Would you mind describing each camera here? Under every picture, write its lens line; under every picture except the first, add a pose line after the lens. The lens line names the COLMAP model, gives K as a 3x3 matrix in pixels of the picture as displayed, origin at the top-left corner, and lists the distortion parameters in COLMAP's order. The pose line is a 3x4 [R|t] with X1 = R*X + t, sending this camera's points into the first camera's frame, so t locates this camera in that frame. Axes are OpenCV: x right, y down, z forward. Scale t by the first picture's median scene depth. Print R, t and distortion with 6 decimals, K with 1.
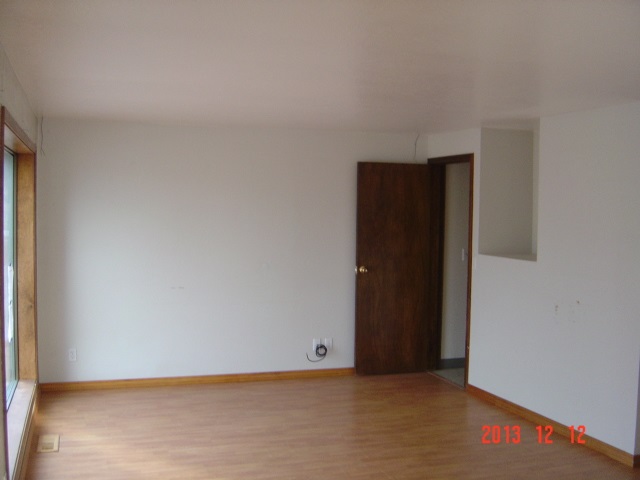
lens RADIAL K [[724.3, 0, 320.0], [0, 724.3, 240.0], [0, 0, 1]] dist [-0.136769, 0.004379]
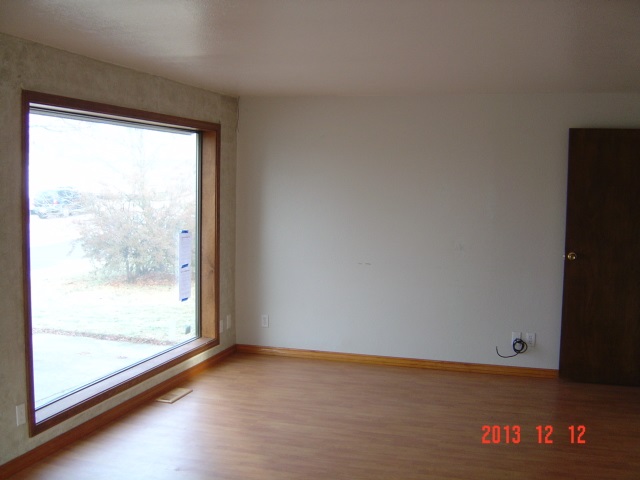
lens RADIAL K [[724.3, 0, 320.0], [0, 724.3, 240.0], [0, 0, 1]] dist [-0.136769, 0.004379]
pose [[0.816561, 0.044438, -0.575547, 0.362880], [-0.029458, 0.998941, 0.035336, 0.001583], [0.576508, -0.011900, 0.817005, 0.187742]]
